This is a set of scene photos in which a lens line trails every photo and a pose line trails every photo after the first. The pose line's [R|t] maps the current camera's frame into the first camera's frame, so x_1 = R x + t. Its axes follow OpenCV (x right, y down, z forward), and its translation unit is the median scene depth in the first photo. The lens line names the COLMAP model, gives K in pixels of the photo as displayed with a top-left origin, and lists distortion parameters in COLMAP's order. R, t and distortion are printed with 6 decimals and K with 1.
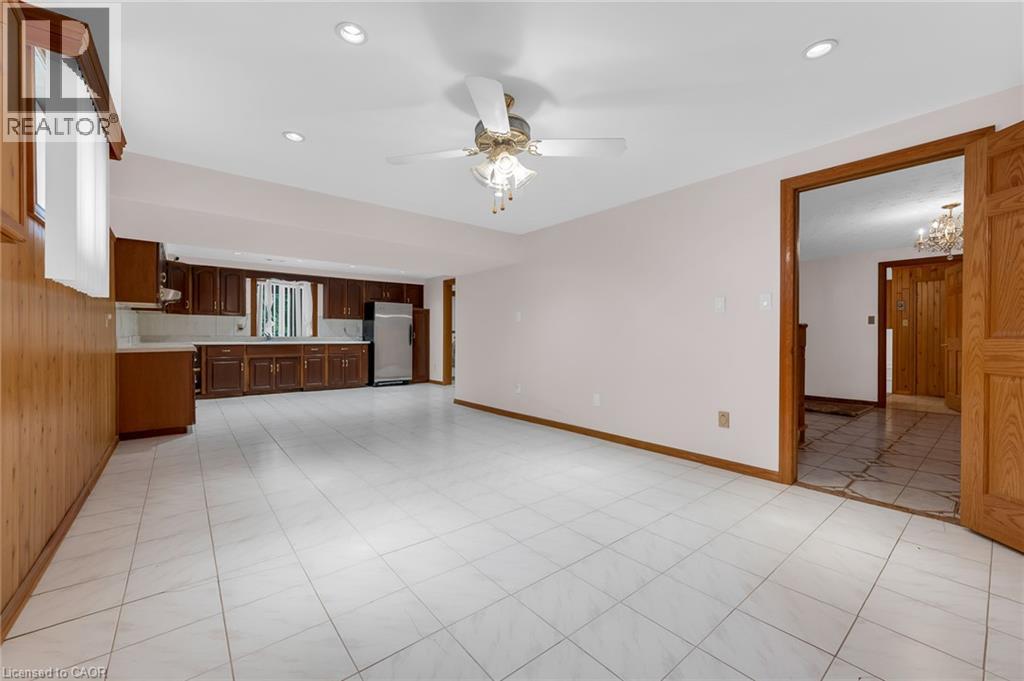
lens RADIAL K [[404.9, 0, 510.0], [0, 404.9, 338.4], [0, 0, 1]] dist [-0.005833, 0.000468]
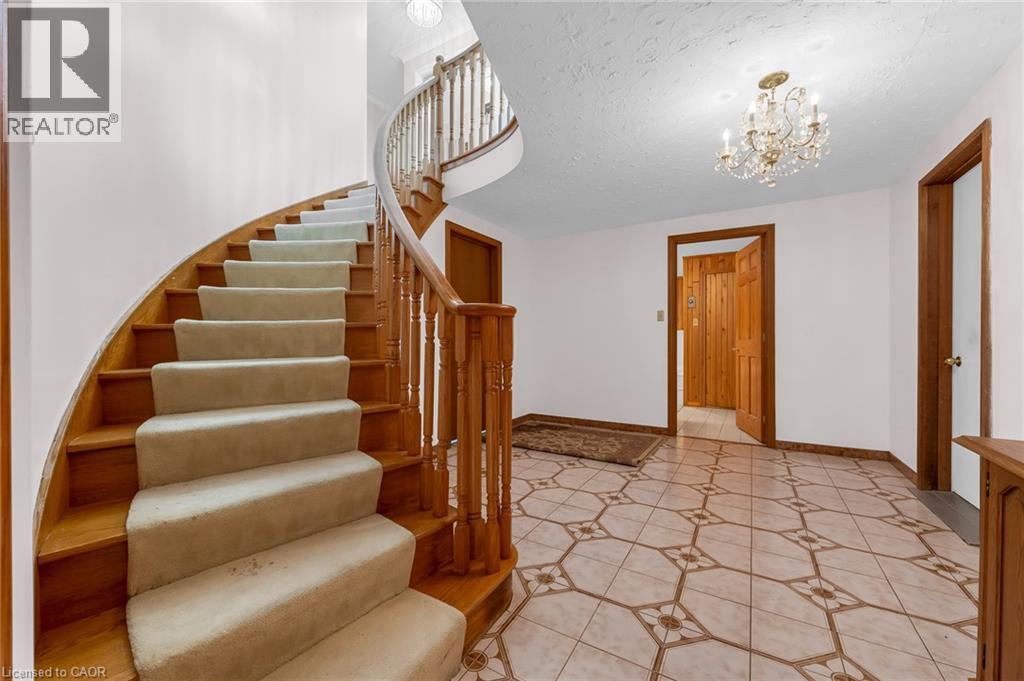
lens RADIAL K [[404.9, 0, 512.1], [0, 404.9, 340.9], [0, 0, 1]] dist [-0.005833, 0.000468]
pose [[0.936181, -0.003928, 0.351498, 0.334927], [0.004663, 0.999988, -0.001244, -0.000893], [-0.351489, 0.002804, 0.936188, 0.353590]]
